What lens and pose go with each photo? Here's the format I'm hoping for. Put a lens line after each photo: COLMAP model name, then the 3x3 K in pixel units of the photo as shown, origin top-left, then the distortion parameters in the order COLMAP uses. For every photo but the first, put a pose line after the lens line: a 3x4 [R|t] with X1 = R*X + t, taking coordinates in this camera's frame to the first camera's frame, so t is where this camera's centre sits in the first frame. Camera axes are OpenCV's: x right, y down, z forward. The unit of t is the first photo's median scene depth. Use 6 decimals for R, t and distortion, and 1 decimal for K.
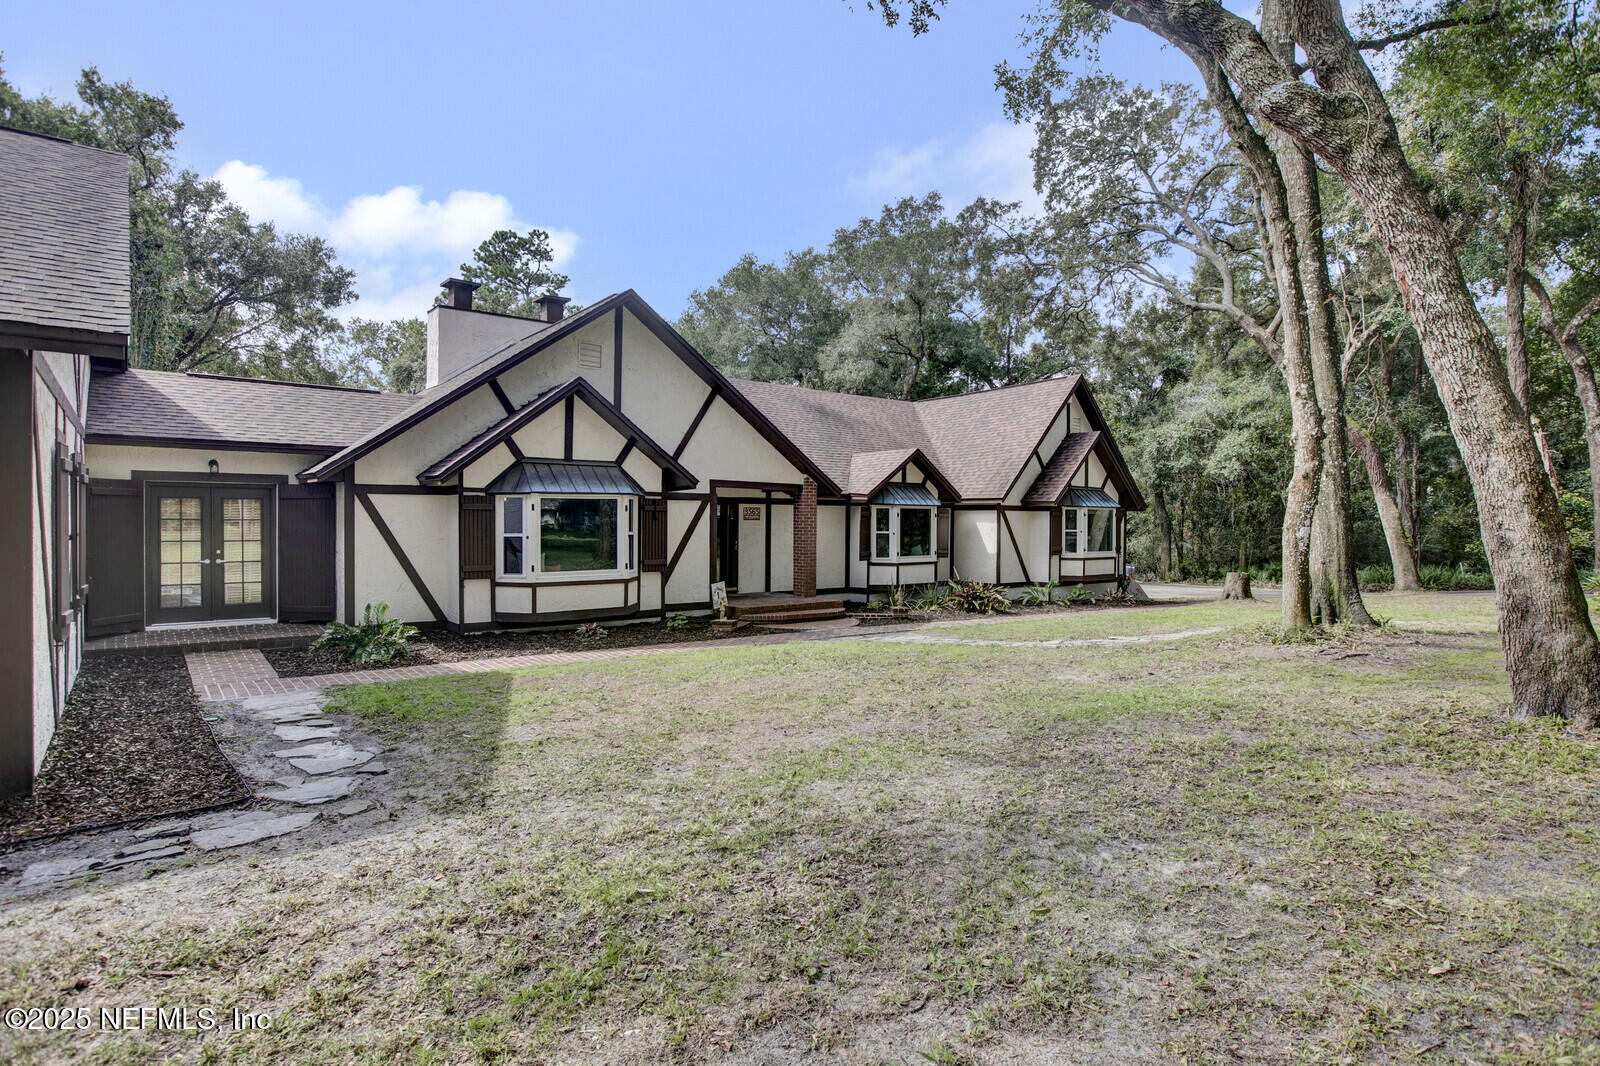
lens RADIAL K [[883.6, 0, 800.0], [0, 883.6, 533.0], [0, 0, 1]] dist [-0.027684, -0.000257]
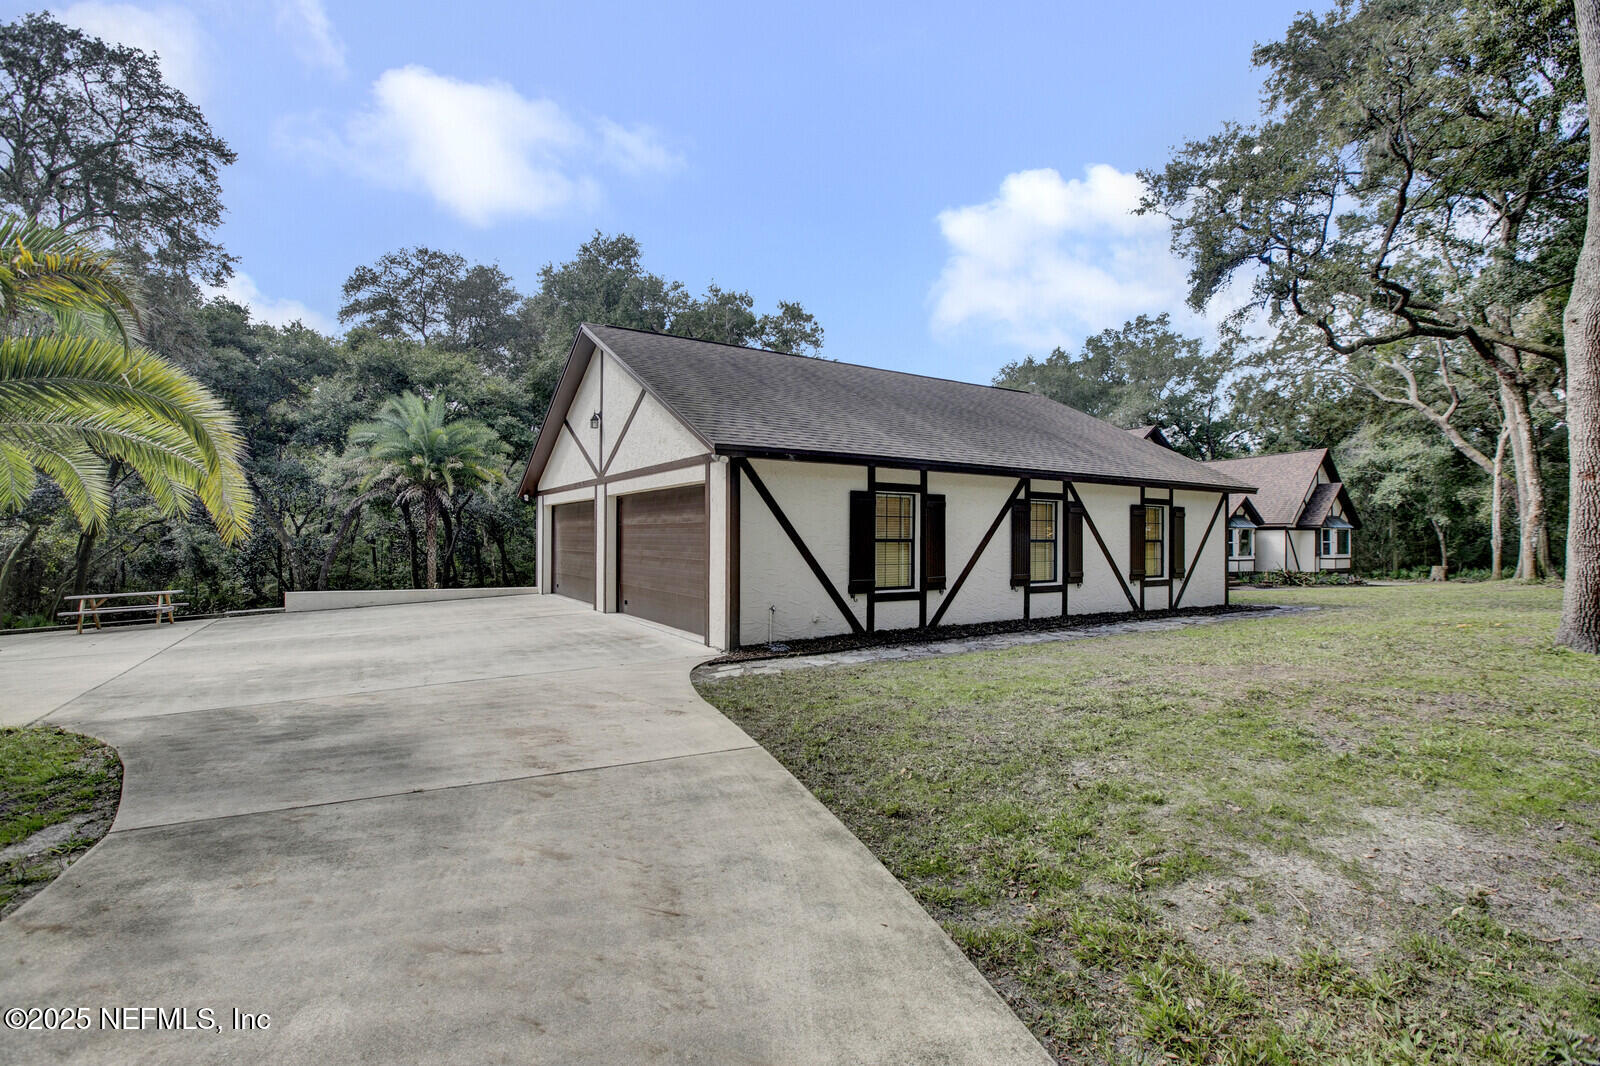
lens RADIAL K [[755.4, 0, 810.6], [0, 755.4, 533.7], [0, 0, 1]] dist [-0.109893, 0.058791]
pose [[0.988187, -0.003882, -0.153205, -0.544667], [0.000683, 0.999781, -0.020931, 0.011980], [0.153253, 0.020579, 0.987973, -0.625820]]
